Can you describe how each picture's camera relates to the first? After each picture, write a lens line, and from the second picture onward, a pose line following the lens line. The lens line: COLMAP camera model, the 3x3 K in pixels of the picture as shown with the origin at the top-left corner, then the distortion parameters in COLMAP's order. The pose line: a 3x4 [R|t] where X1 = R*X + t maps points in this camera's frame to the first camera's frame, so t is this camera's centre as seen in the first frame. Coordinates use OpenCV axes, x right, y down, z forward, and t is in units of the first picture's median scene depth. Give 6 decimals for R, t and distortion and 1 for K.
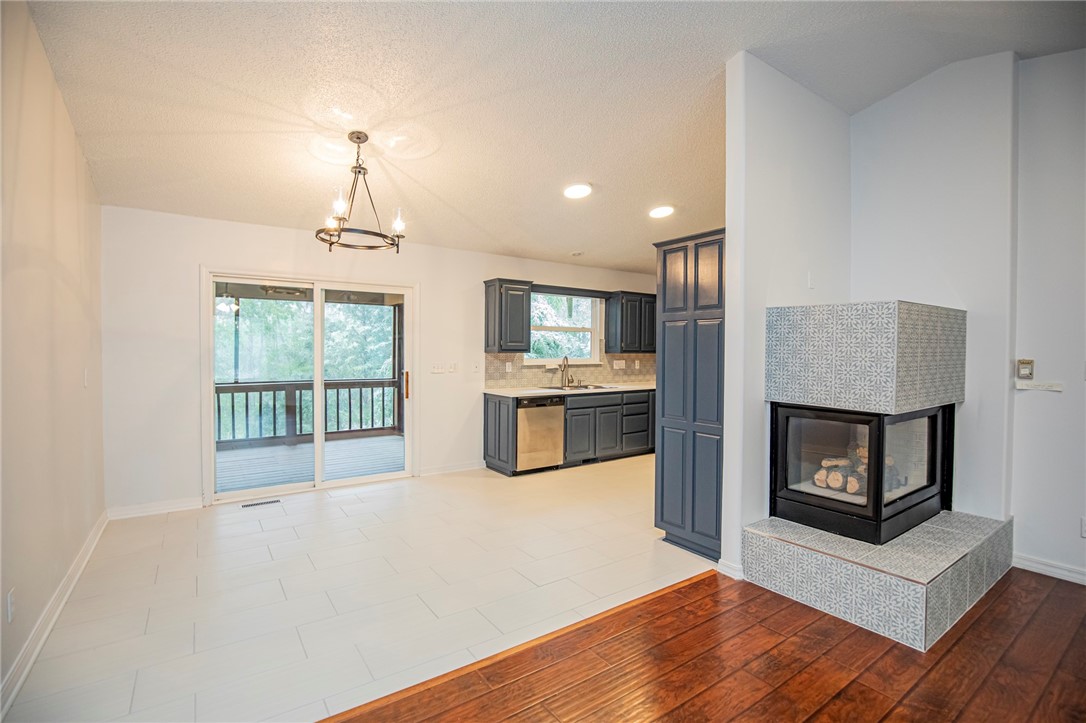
lens RADIAL K [[500.7, 0, 550.7], [0, 500.7, 358.3], [0, 0, 1]] dist [-0.033334, 0.005634]
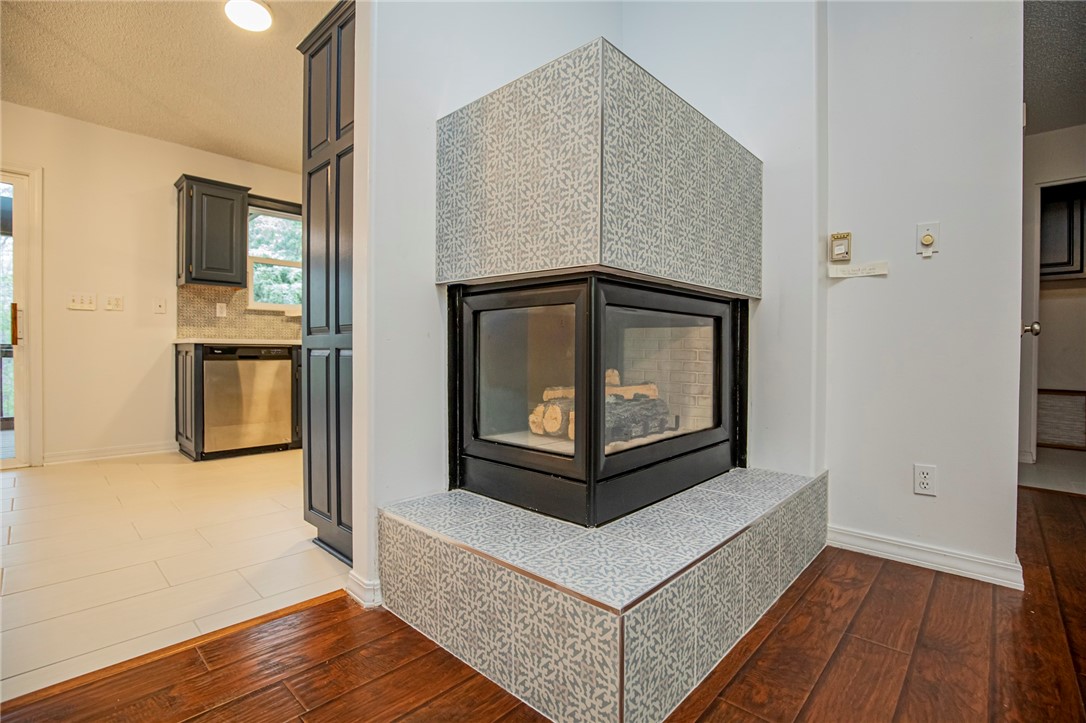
lens RADIAL K [[500.7, 0, 553.5], [0, 500.7, 358.8], [0, 0, 1]] dist [-0.033334, 0.005634]
pose [[0.977255, -0.003339, 0.212041, 0.432658], [0.003473, 0.999994, -0.000258, 0.167600], [-0.212039, 0.000989, 0.977261, 0.409296]]
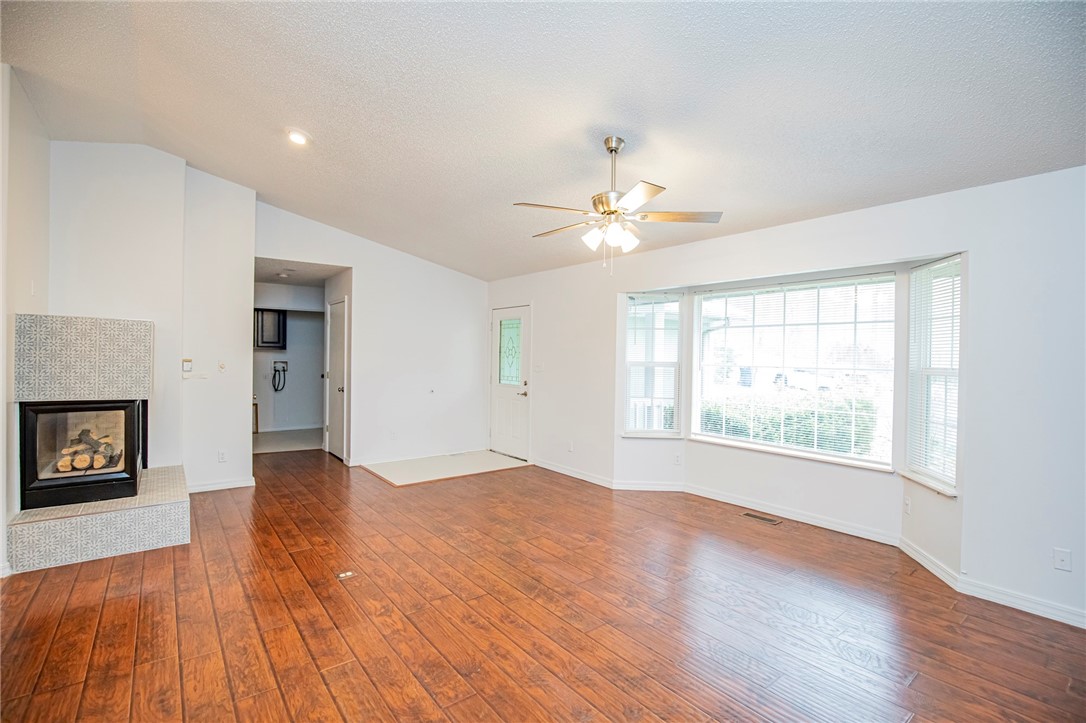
lens RADIAL K [[500.7, 0, 551.8], [0, 500.7, 360.8], [0, 0, 1]] dist [-0.033334, 0.005634]
pose [[-0.050956, -0.020235, 0.998496, -0.636621], [-0.002285, 0.999794, 0.020145, -0.024403], [-0.998698, -0.001255, -0.050992, -0.080240]]
